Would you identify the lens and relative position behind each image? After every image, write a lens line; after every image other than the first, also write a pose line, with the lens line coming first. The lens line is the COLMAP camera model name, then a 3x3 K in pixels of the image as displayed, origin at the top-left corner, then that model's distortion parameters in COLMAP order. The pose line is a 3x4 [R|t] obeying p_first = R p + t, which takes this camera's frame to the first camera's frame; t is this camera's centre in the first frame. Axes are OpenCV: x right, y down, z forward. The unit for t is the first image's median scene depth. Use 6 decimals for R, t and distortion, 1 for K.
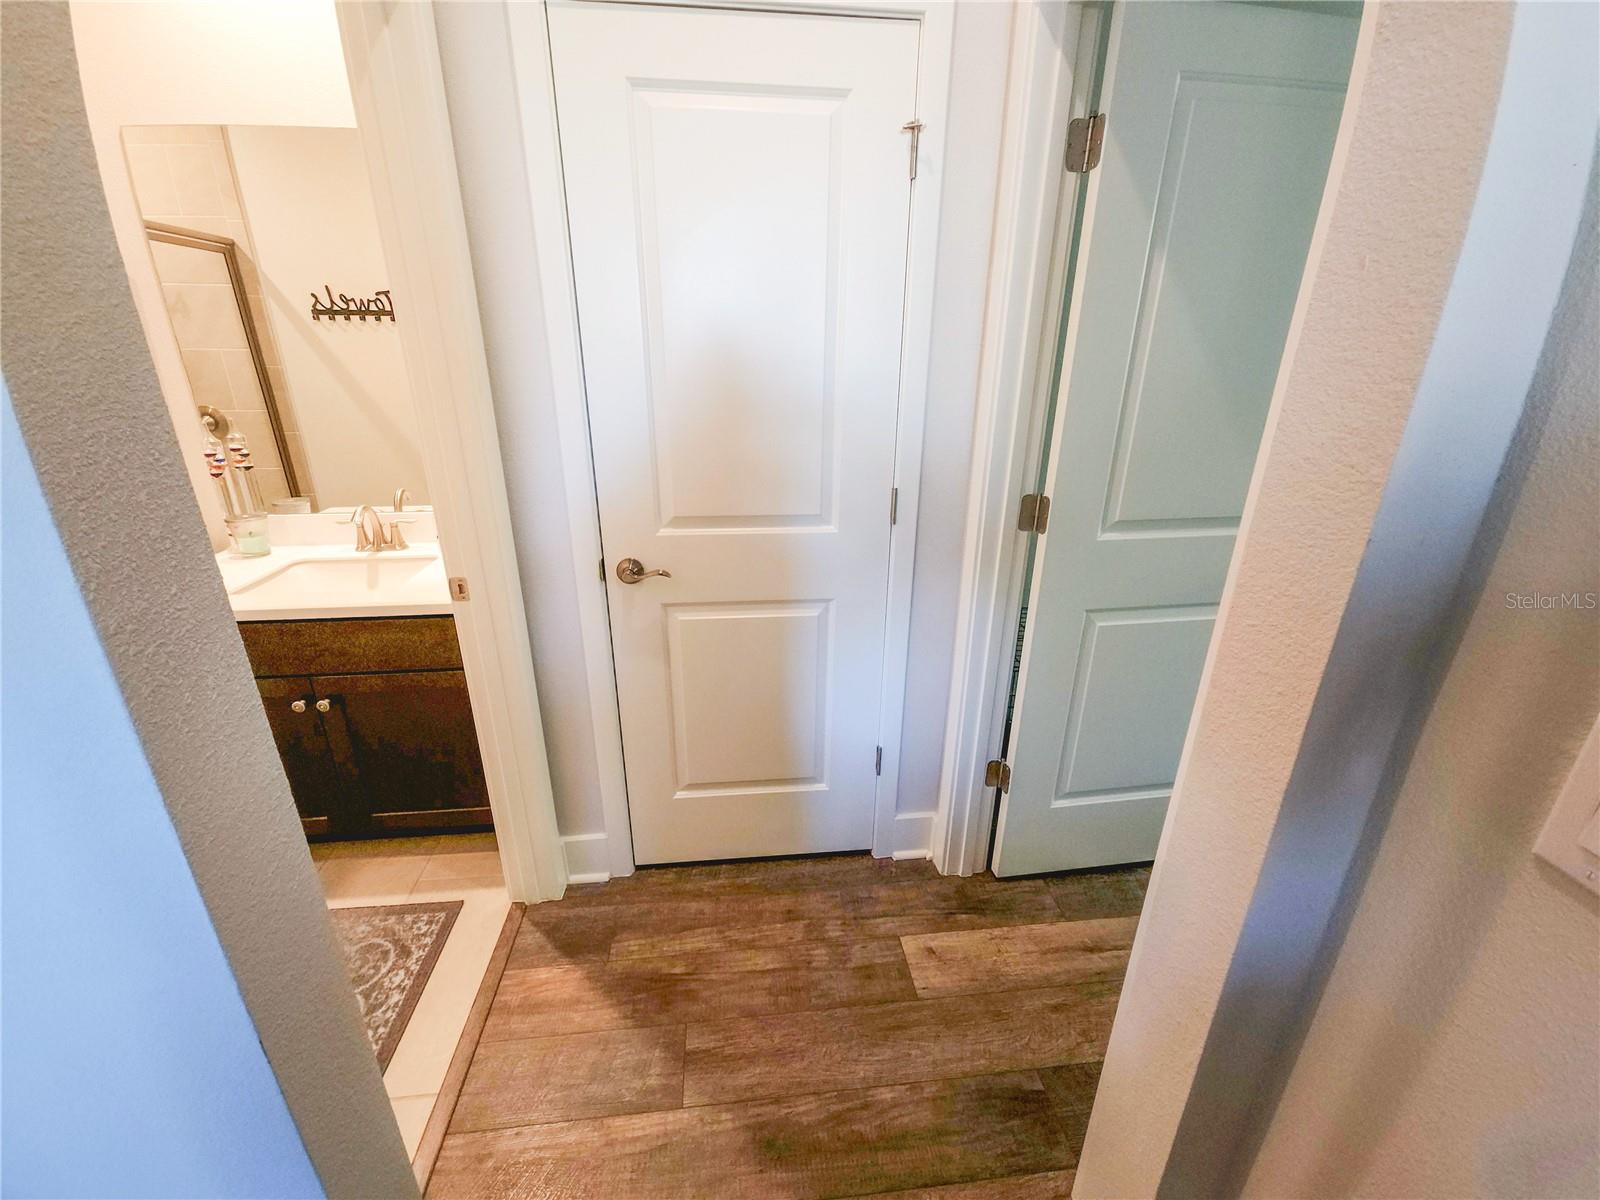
lens RADIAL K [[652.7, 0, 793.2], [0, 652.7, 595.3], [0, 0, 1]] dist [0.000034, -0.001394]
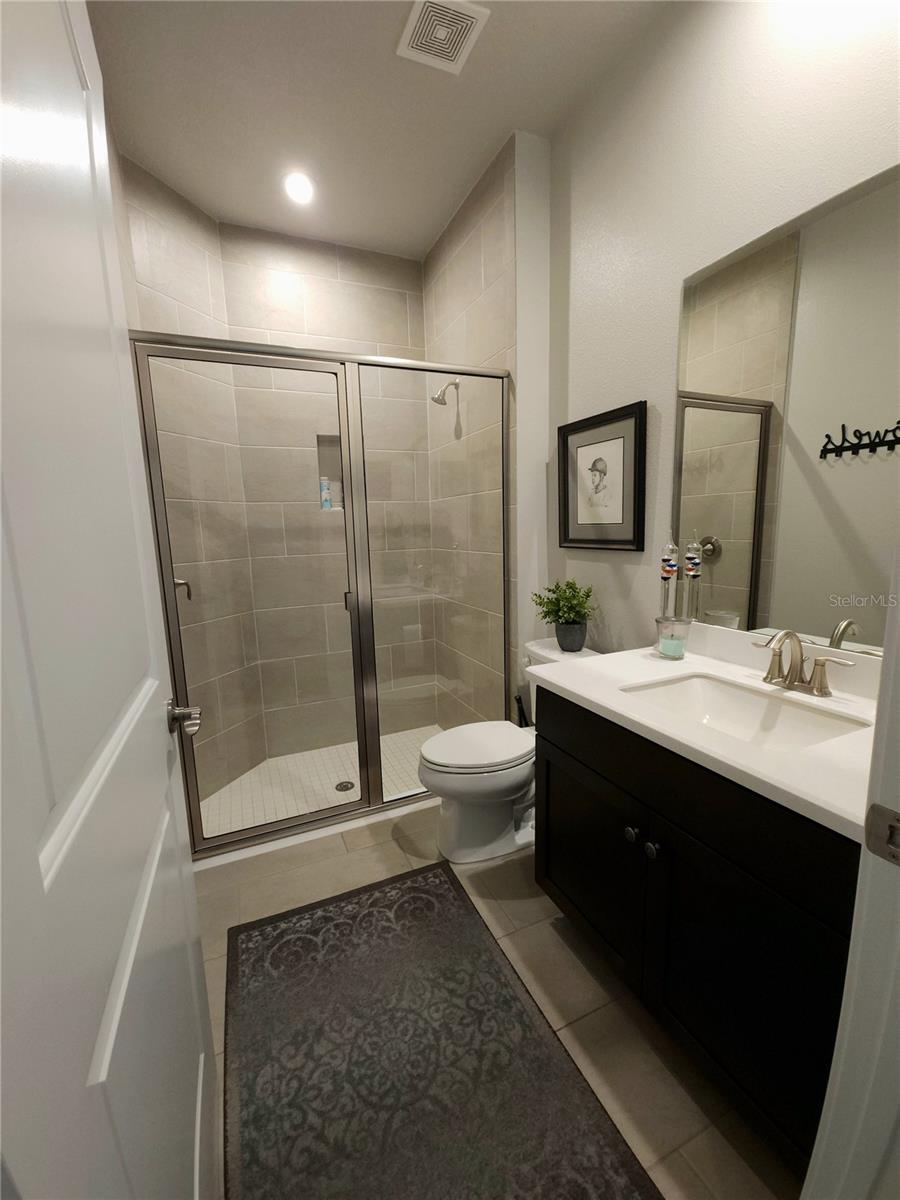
lens RADIAL K [[489.5, 0, 444.4], [0, 489.5, 601.8], [0, 0, 1]] dist [0.000034, -0.001394]
pose [[0.299466, 0.127991, -0.945483, -0.210029], [-0.311539, 0.949763, 0.029896, -0.054886], [0.901811, 0.285602, 0.324296, 0.394790]]
